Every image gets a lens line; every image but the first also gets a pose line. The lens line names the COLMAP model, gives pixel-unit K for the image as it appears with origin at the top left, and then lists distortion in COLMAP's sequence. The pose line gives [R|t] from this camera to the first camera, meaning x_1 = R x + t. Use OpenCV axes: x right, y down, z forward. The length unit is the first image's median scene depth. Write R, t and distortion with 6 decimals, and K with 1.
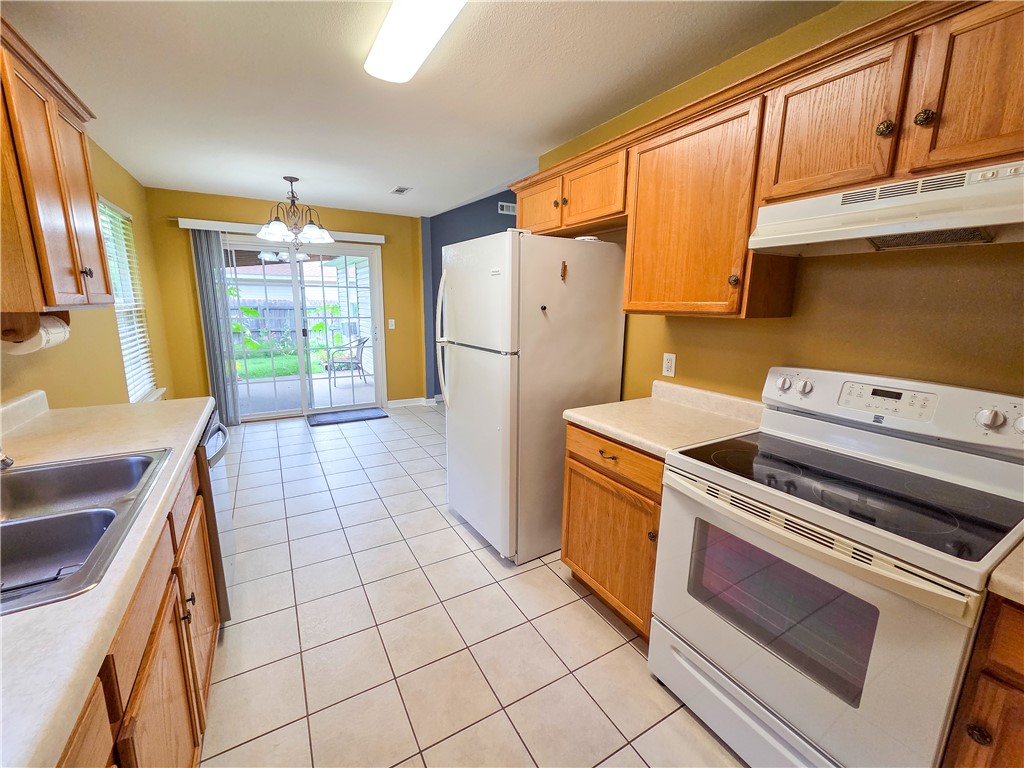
lens RADIAL K [[420.9, 0, 505.8], [0, 420.9, 385.6], [0, 0, 1]] dist [0.004580, -0.001041]
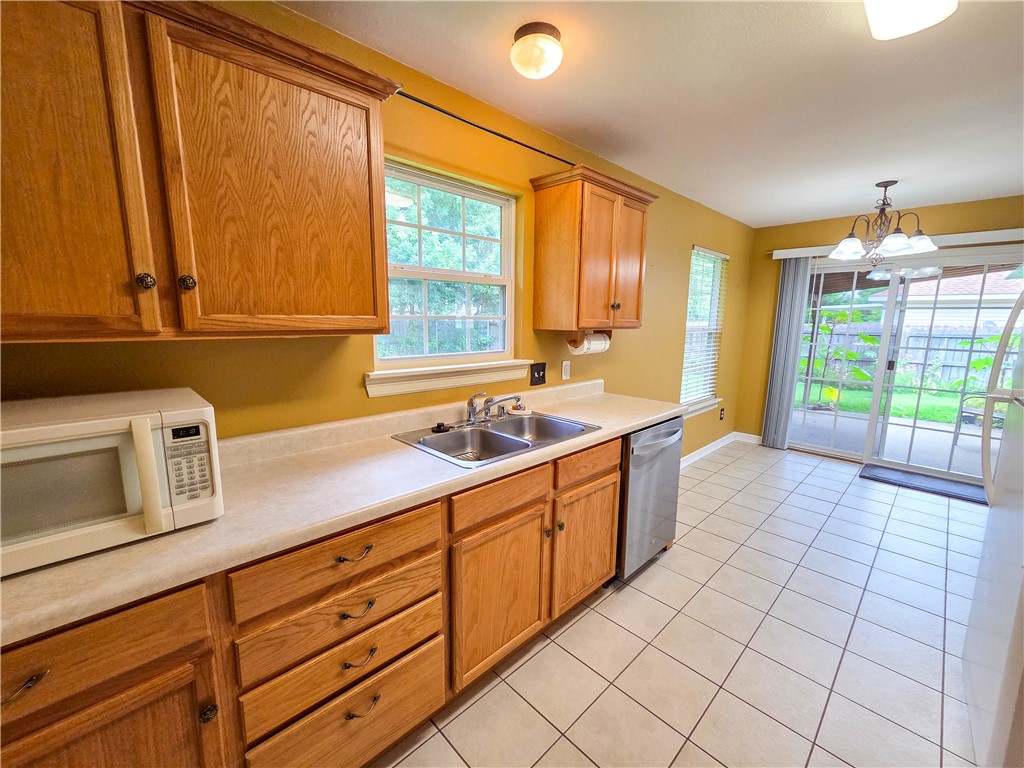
lens RADIAL K [[420.9, 0, 504.0], [0, 420.9, 387.3], [0, 0, 1]] dist [0.004580, -0.001041]
pose [[0.247101, 0.150276, -0.957266, 0.173976], [-0.201100, 0.974345, 0.101047, -0.023565], [0.947893, 0.167537, 0.270982, 0.112237]]
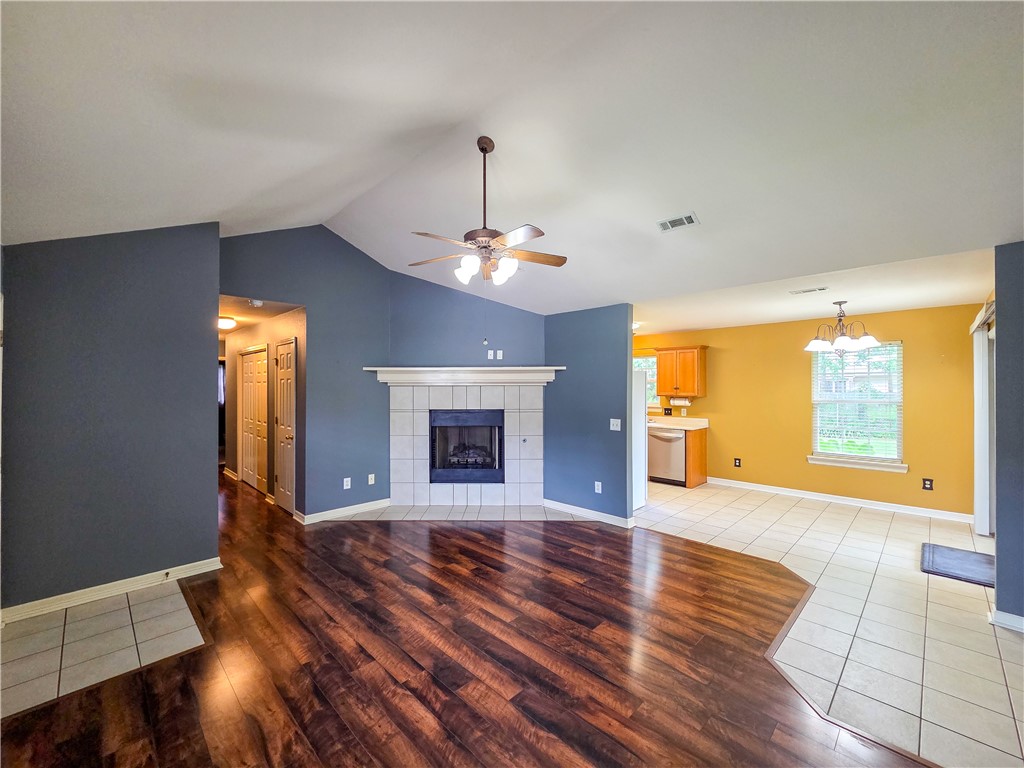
lens RADIAL K [[420.9, 0, 507.1], [0, 420.9, 384.4], [0, 0, 1]] dist [0.004580, -0.001041]
pose [[-0.964778, -0.012787, -0.262754, 0.754841], [-0.063102, 0.980905, 0.183965, -0.420298], [0.255384, 0.194065, -0.947163, 1.971536]]
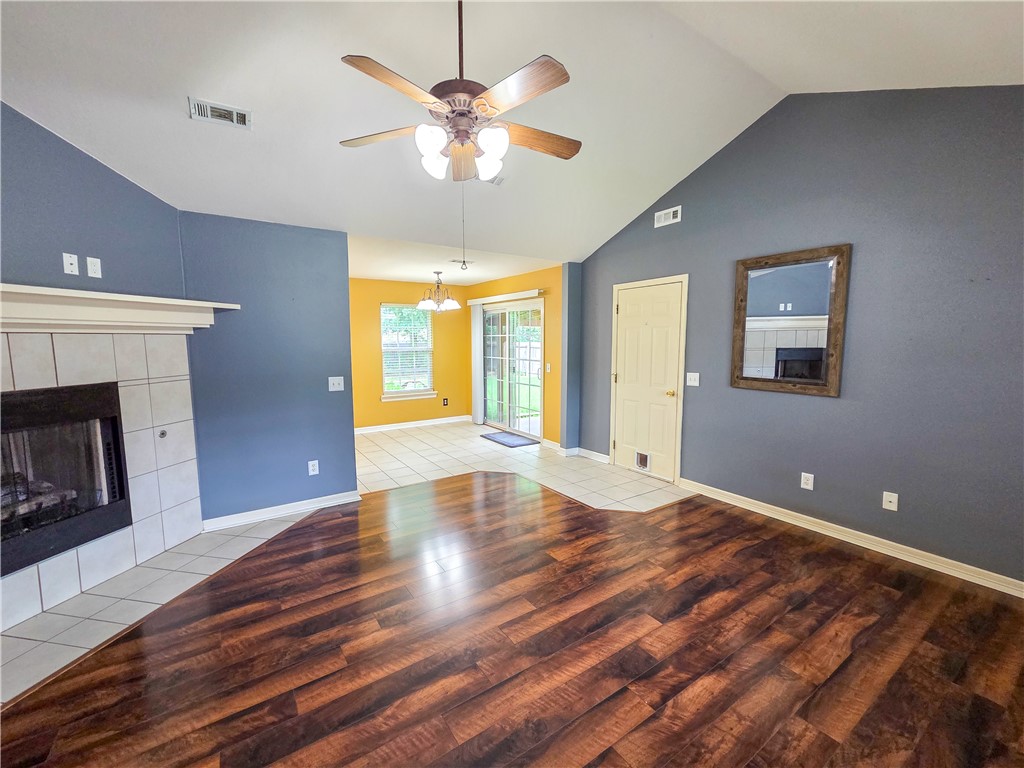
lens RADIAL K [[420.9, 0, 506.2], [0, 420.9, 380.6], [0, 0, 1]] dist [0.004580, -0.001041]
pose [[0.075141, 0.086466, -0.993417, 1.152240], [-0.195526, 0.978172, 0.070350, -0.249411], [0.977816, 0.188953, 0.090408, 1.190000]]
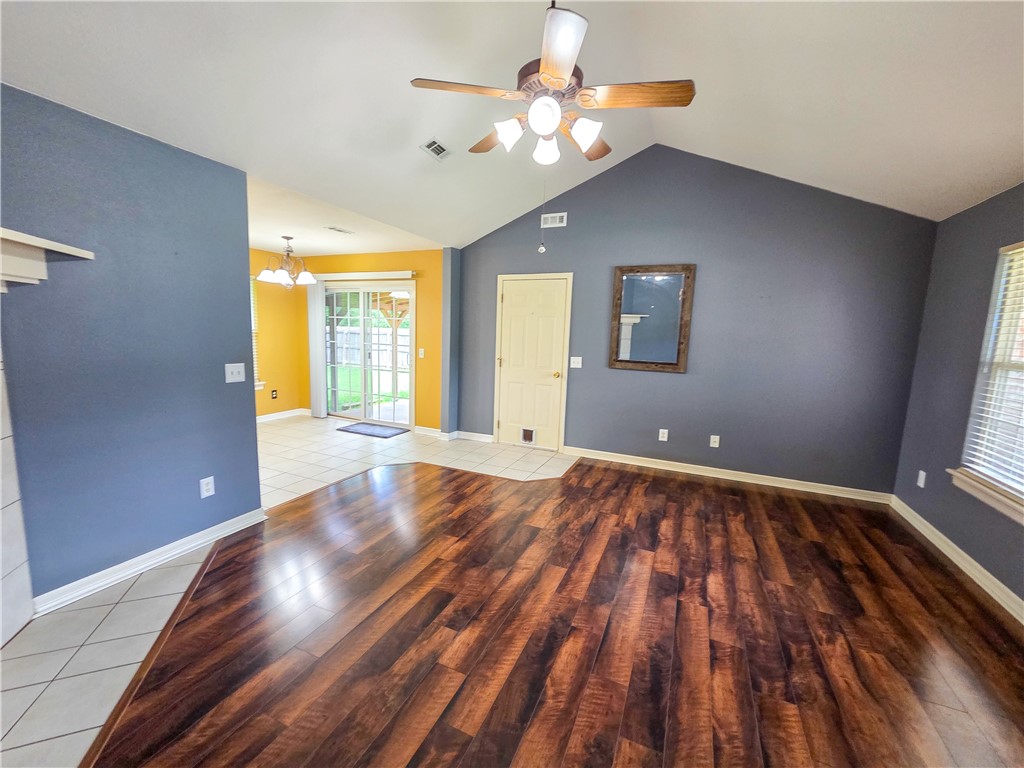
lens RADIAL K [[420.9, 0, 504.6], [0, 420.9, 384.1], [0, 0, 1]] dist [0.004580, -0.001041]
pose [[0.590194, 0.110793, -0.799622, 1.019145], [-0.185912, 0.982566, -0.001079, -0.160091], [0.785562, 0.149296, 0.600502, 0.808390]]
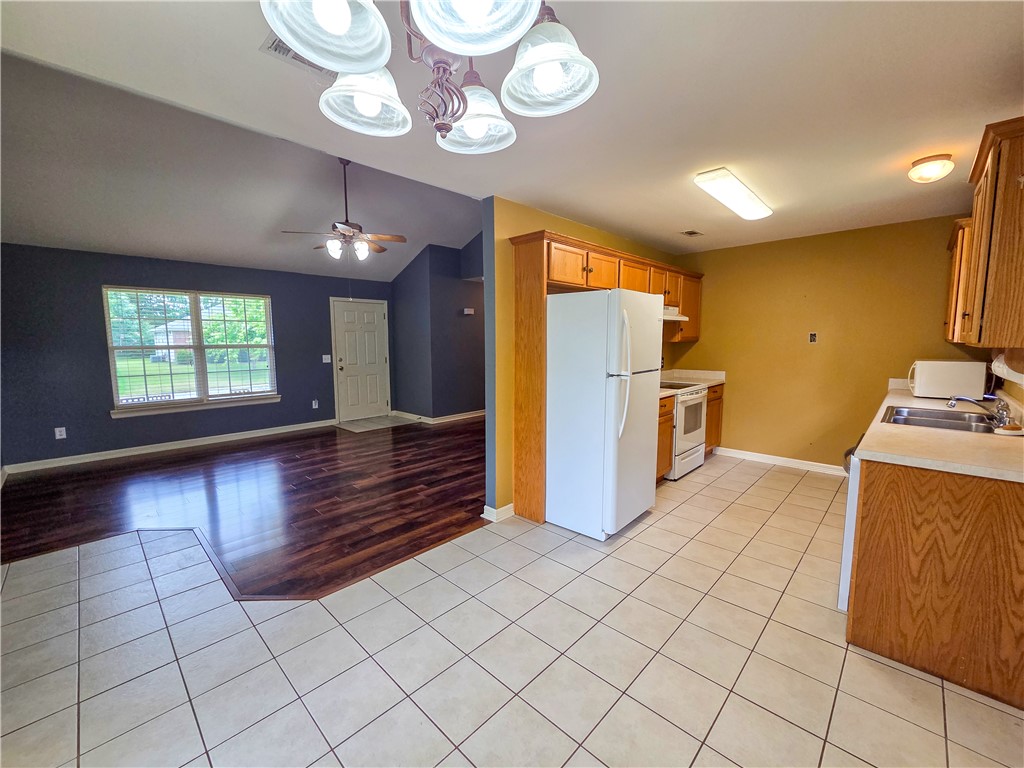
lens RADIAL K [[420.9, 0, 506.4], [0, 420.9, 387.0], [0, 0, 1]] dist [0.004580, -0.001041]
pose [[-0.277402, -0.119205, 0.953330, -0.768380], [0.194400, 0.964784, 0.177204, -0.227939], [-0.940881, 0.234484, -0.244459, 1.088903]]
